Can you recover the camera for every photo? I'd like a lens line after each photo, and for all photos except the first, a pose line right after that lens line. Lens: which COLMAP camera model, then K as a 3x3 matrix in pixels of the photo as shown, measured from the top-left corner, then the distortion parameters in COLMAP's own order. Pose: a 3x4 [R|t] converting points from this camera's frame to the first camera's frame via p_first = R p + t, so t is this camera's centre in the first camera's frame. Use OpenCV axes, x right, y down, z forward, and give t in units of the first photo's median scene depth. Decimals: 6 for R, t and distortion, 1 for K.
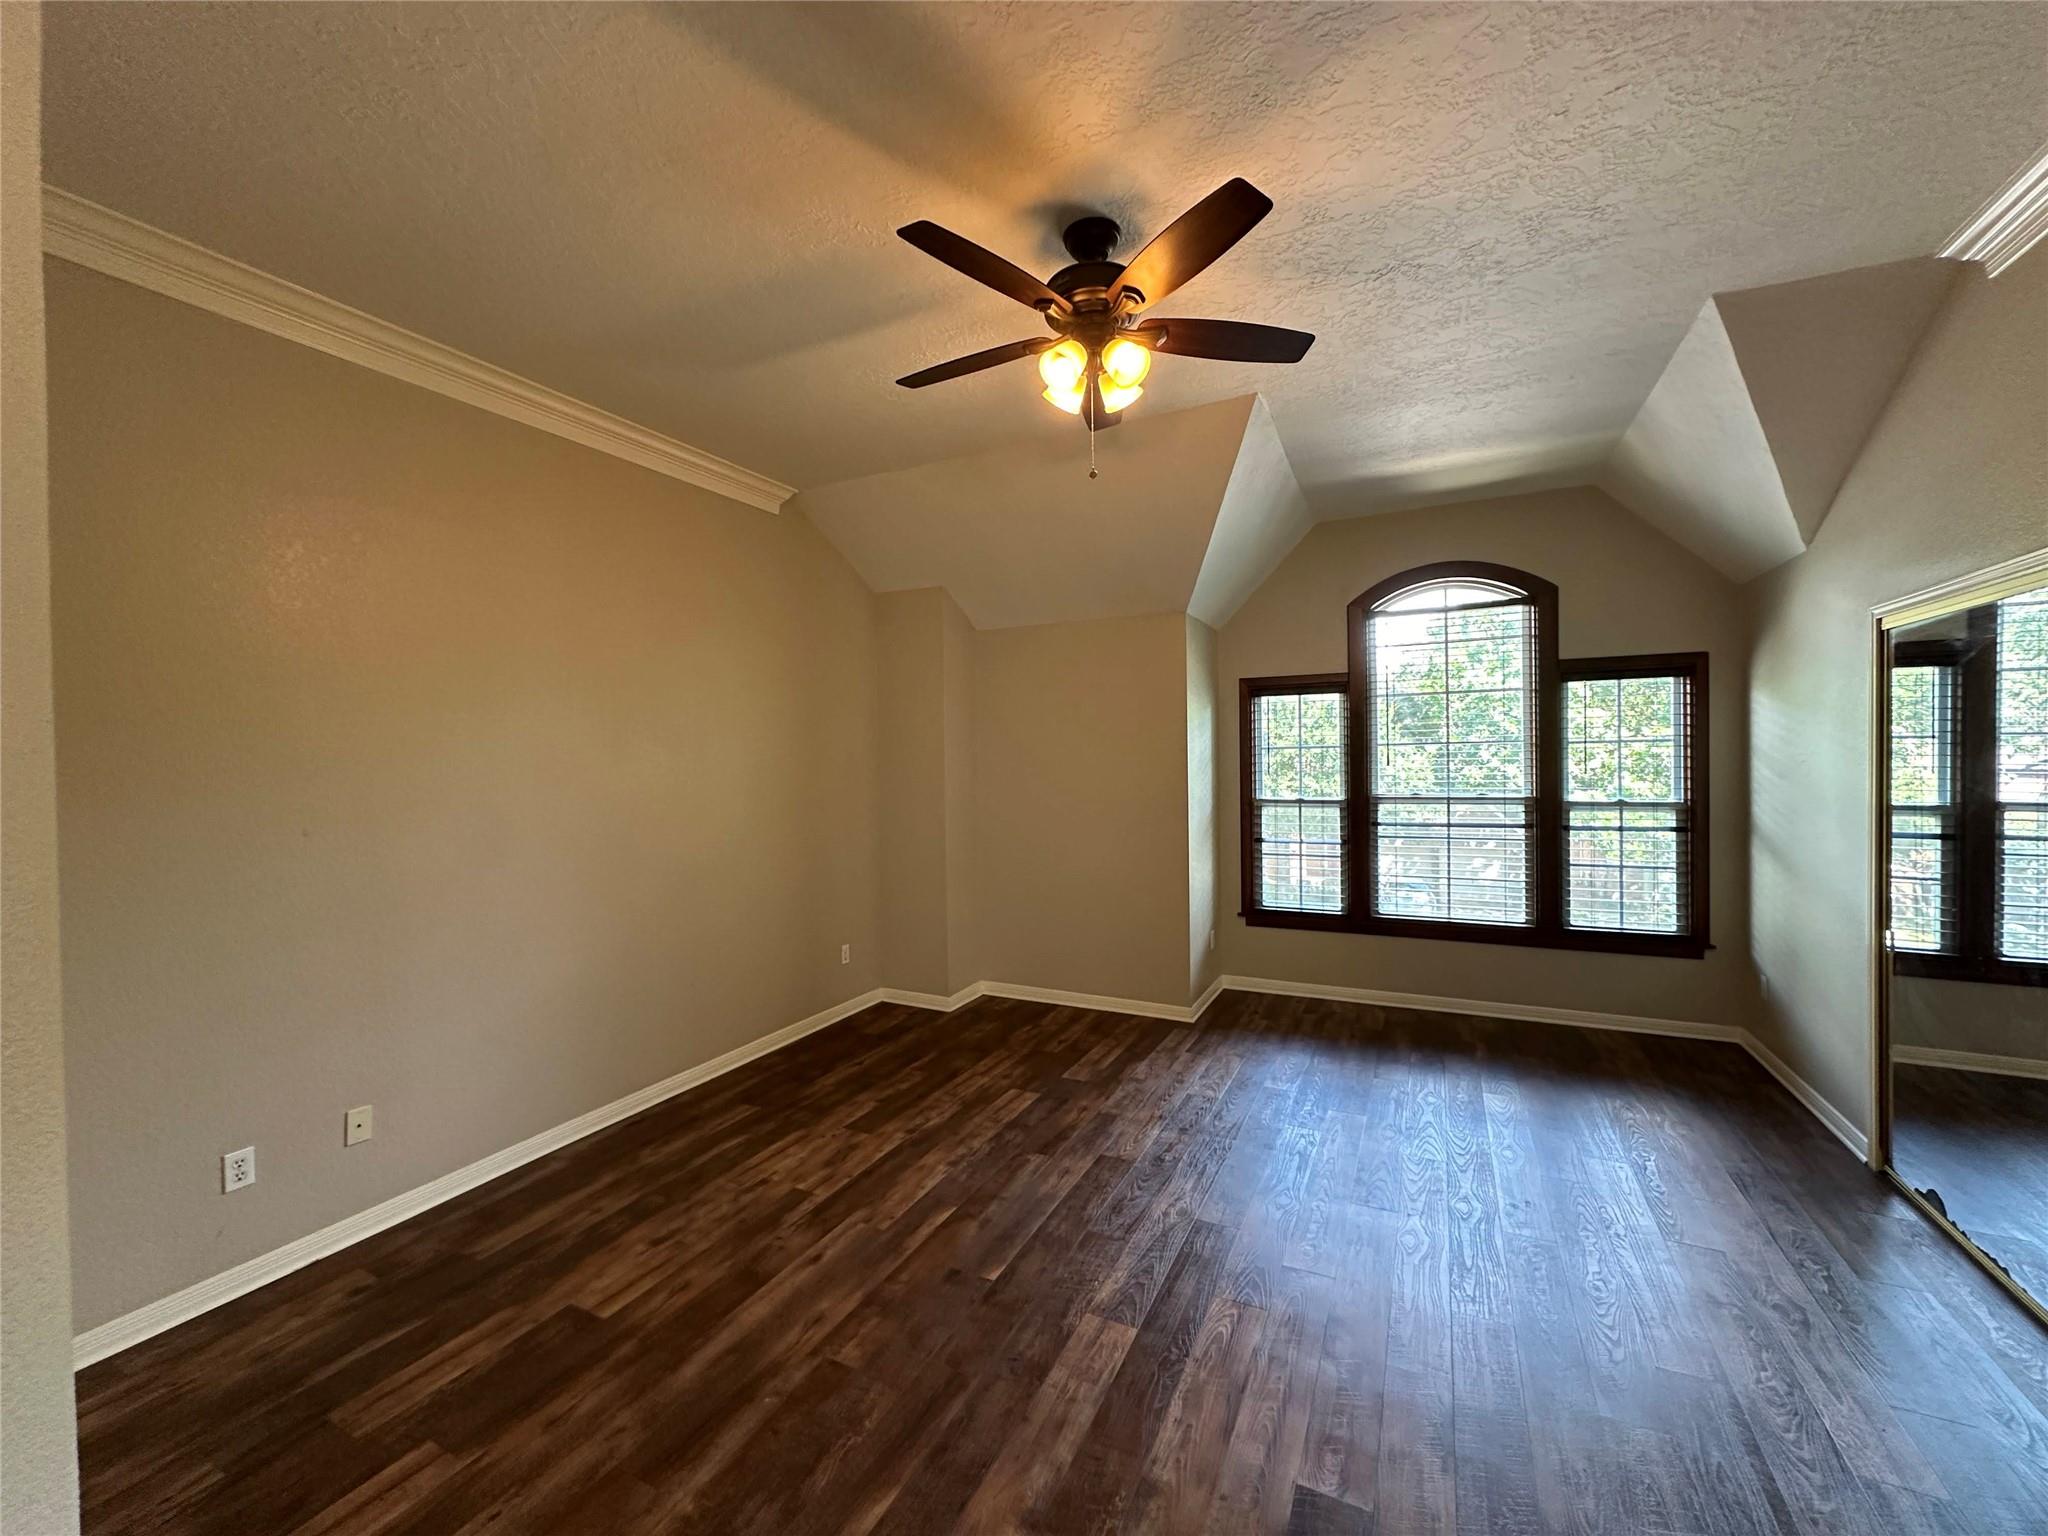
lens RADIAL K [[816.4, 0, 1018.2], [0, 816.4, 763.4], [0, 0, 1]] dist [-0.002344, 0.001056]
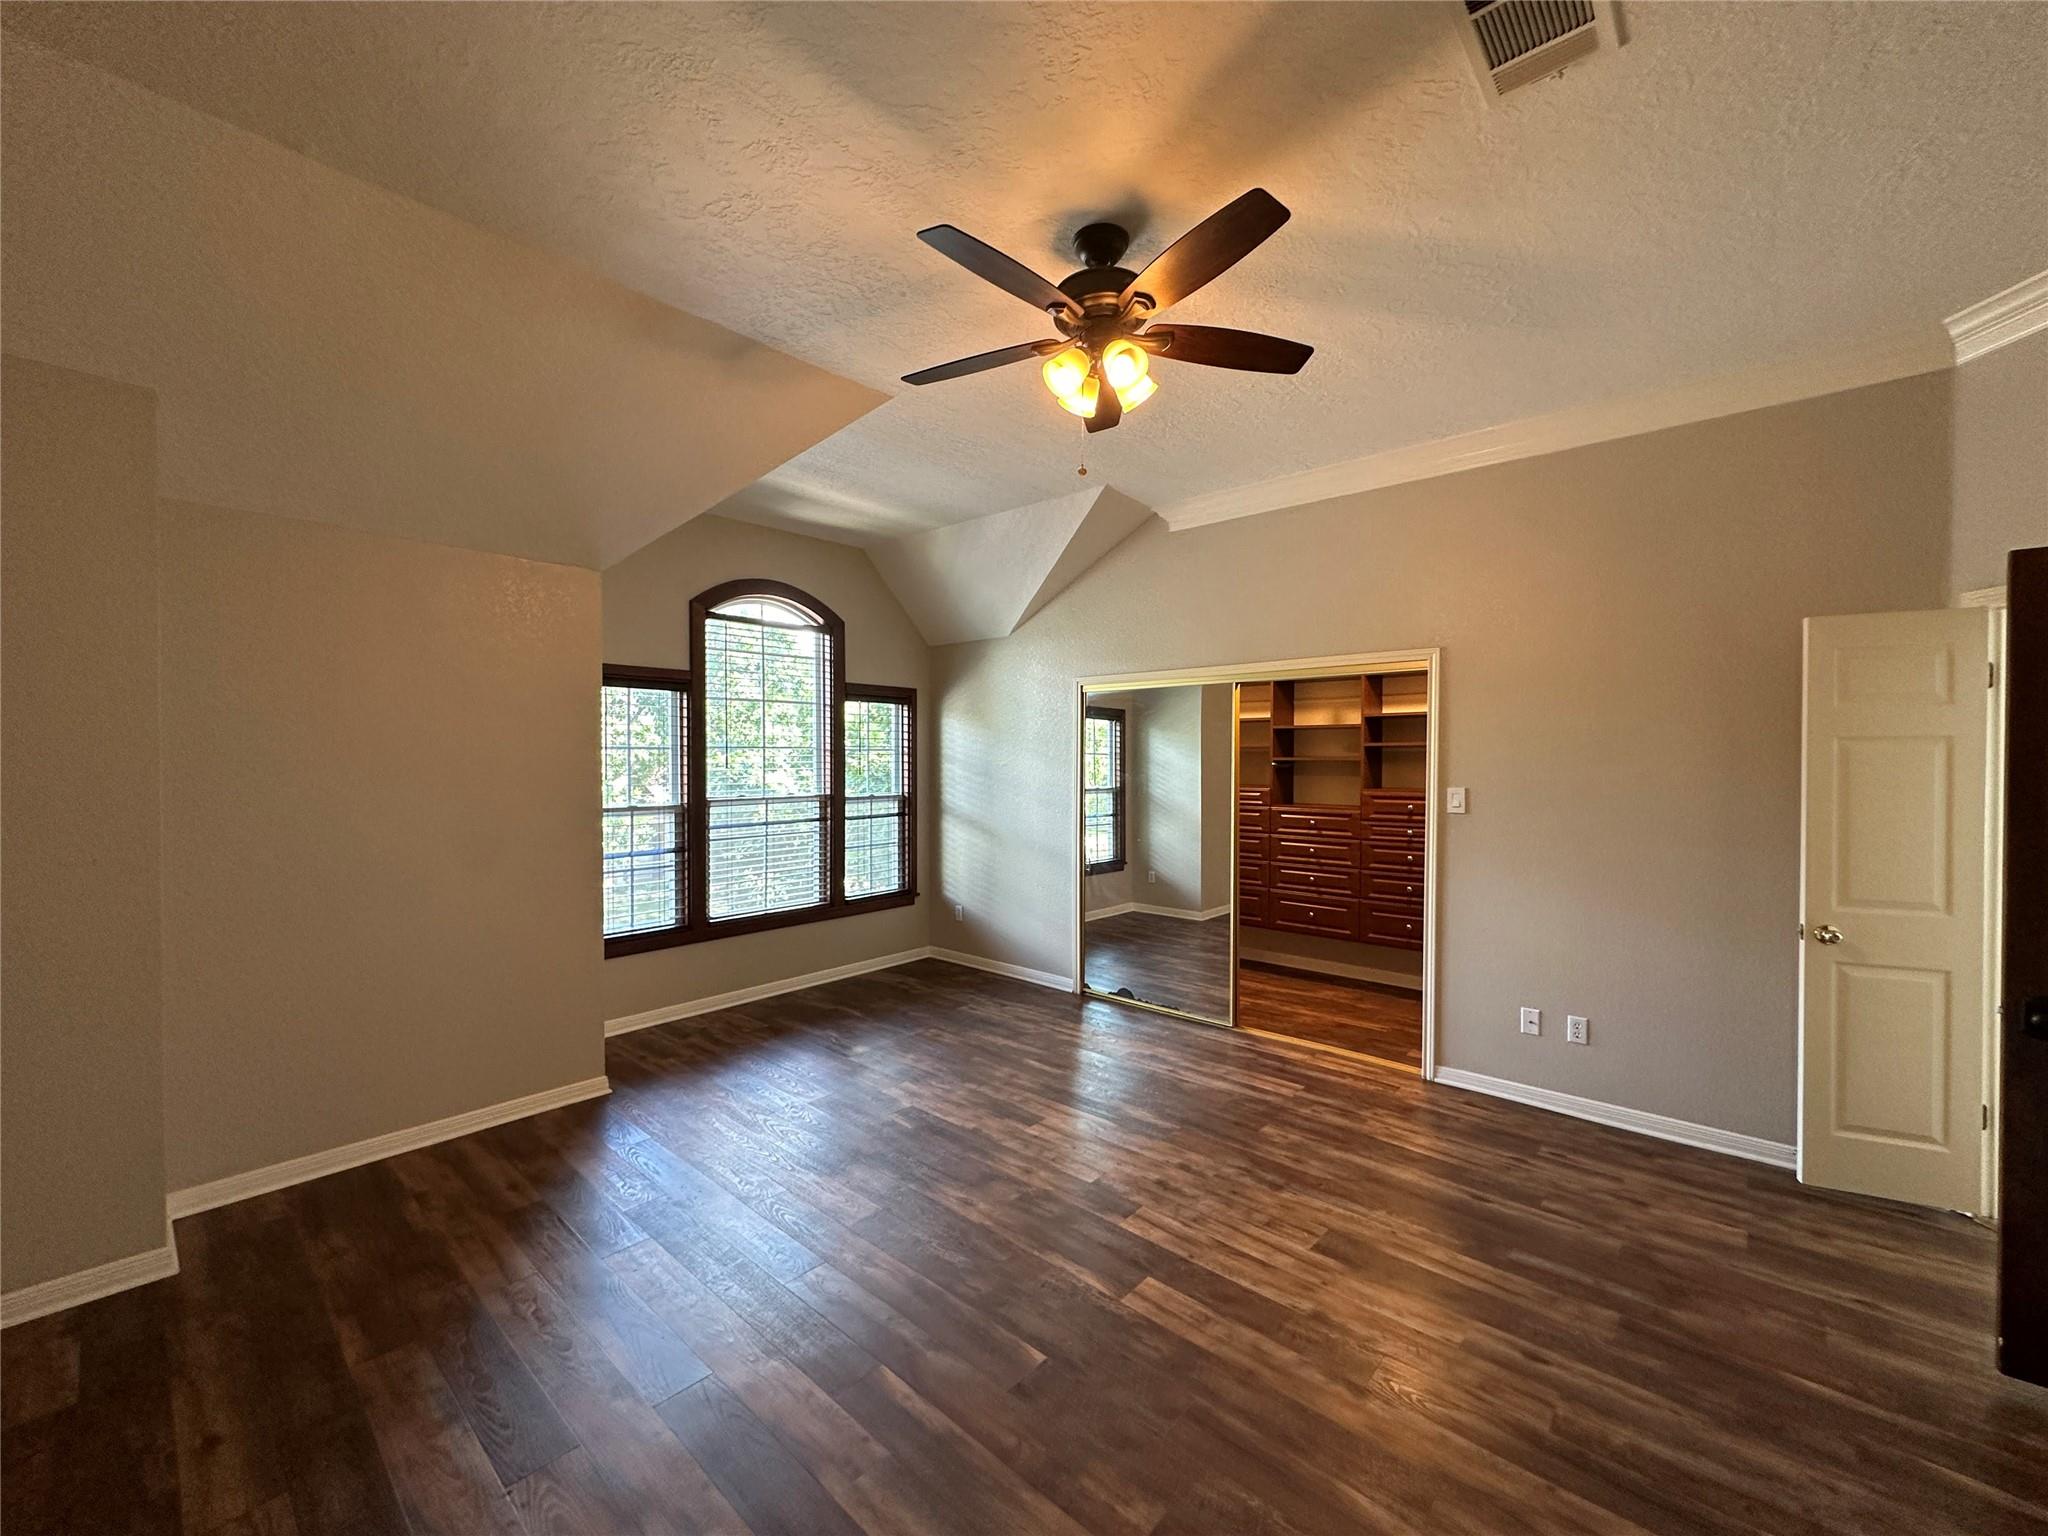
lens RADIAL K [[816.4, 0, 1023.5], [0, 816.4, 765.9], [0, 0, 1]] dist [-0.002344, 0.001056]
pose [[0.261839, 0.002677, 0.965108, -0.453767], [0.000635, 0.999995, -0.002946, 0.002902], [-0.965111, 0.001384, 0.261836, 0.411693]]
